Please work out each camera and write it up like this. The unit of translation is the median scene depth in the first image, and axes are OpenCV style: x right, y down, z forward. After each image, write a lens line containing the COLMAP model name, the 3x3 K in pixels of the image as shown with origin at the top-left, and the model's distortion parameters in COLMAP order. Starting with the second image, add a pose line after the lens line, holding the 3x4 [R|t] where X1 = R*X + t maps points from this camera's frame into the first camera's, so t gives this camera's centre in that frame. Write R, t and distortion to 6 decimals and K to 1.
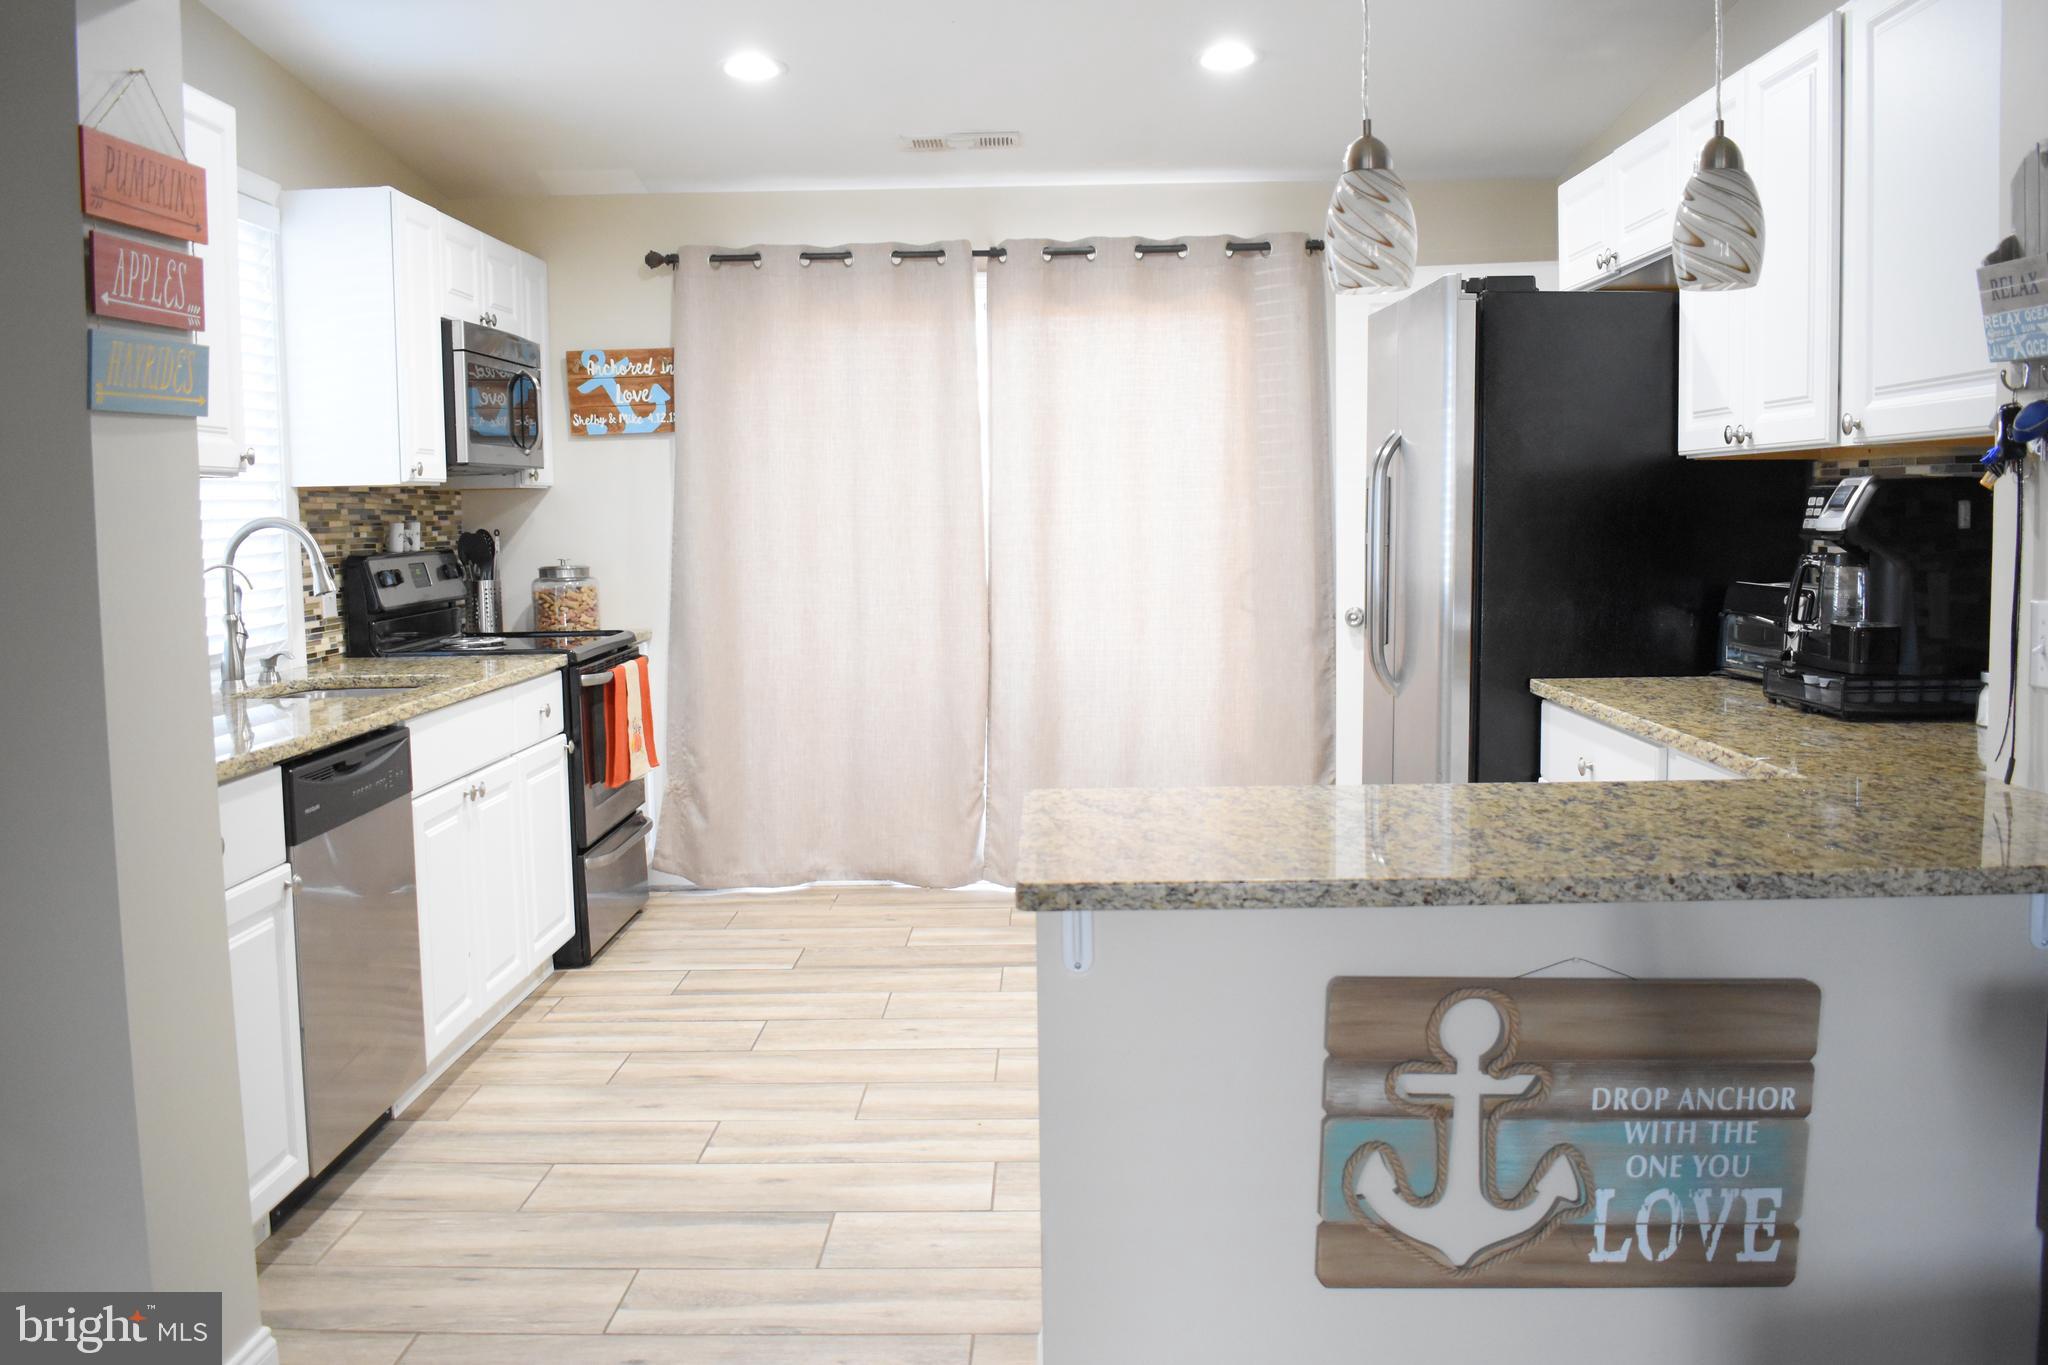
lens RADIAL K [[1738.7, 0, 1021.3], [0, 1738.7, 687.9], [0, 0, 1]] dist [-0.076211, -0.007920]
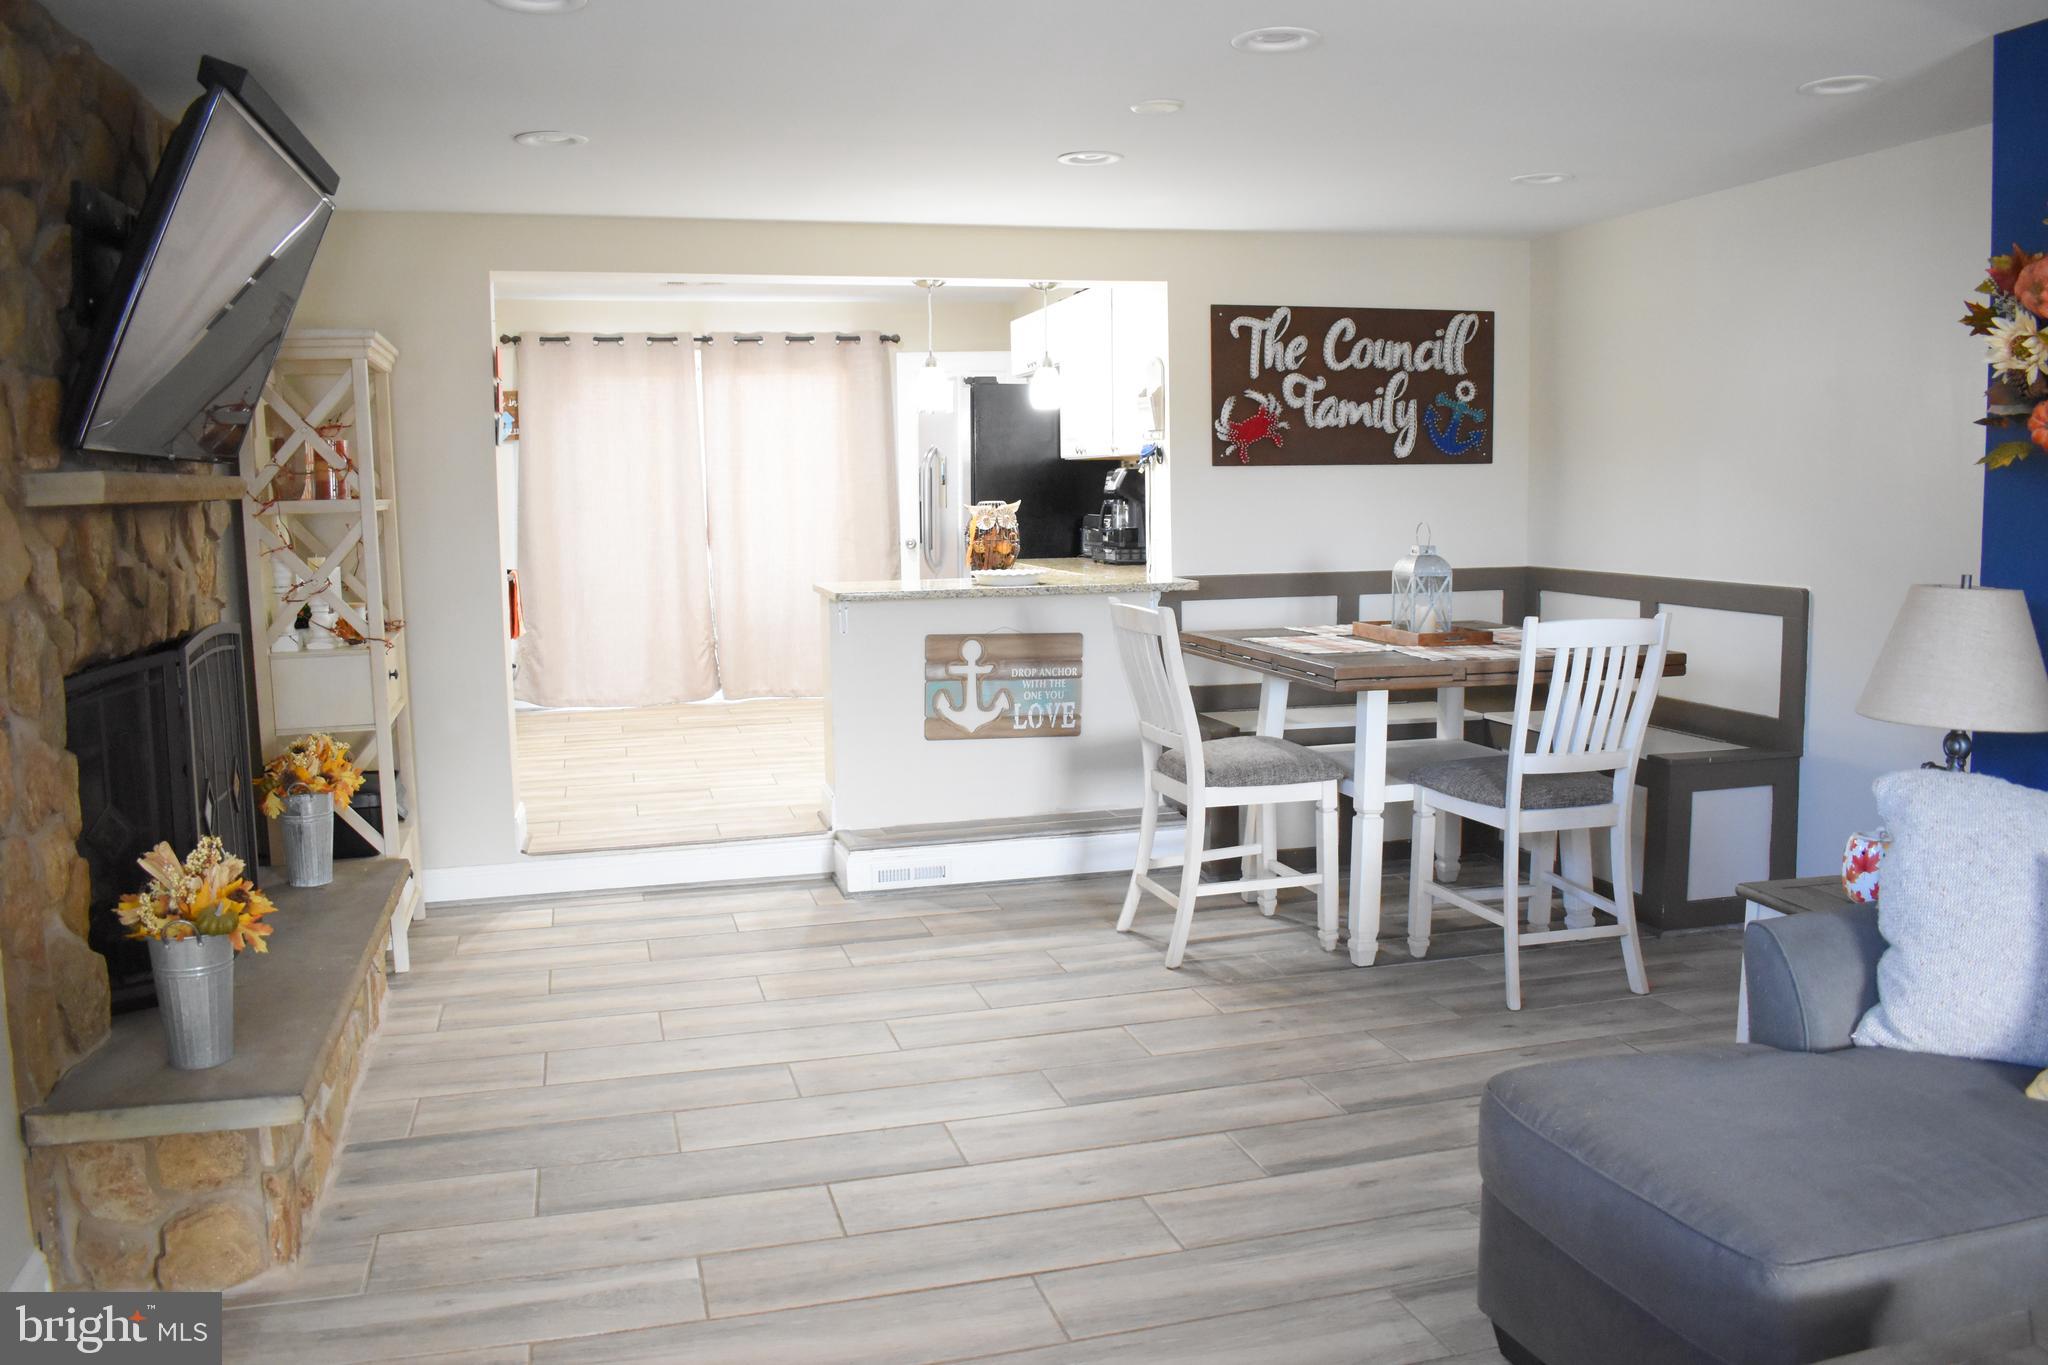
lens RADIAL K [[1626.2, 0, 1033.4], [0, 1626.2, 683.9], [0, 0, 1]] dist [-0.066129, -0.004614]
pose [[0.959789, -0.033414, 0.278725, -0.429902], [0.029152, 0.999386, 0.019425, 0.199806], [-0.279203, -0.010518, 0.960174, -1.757755]]
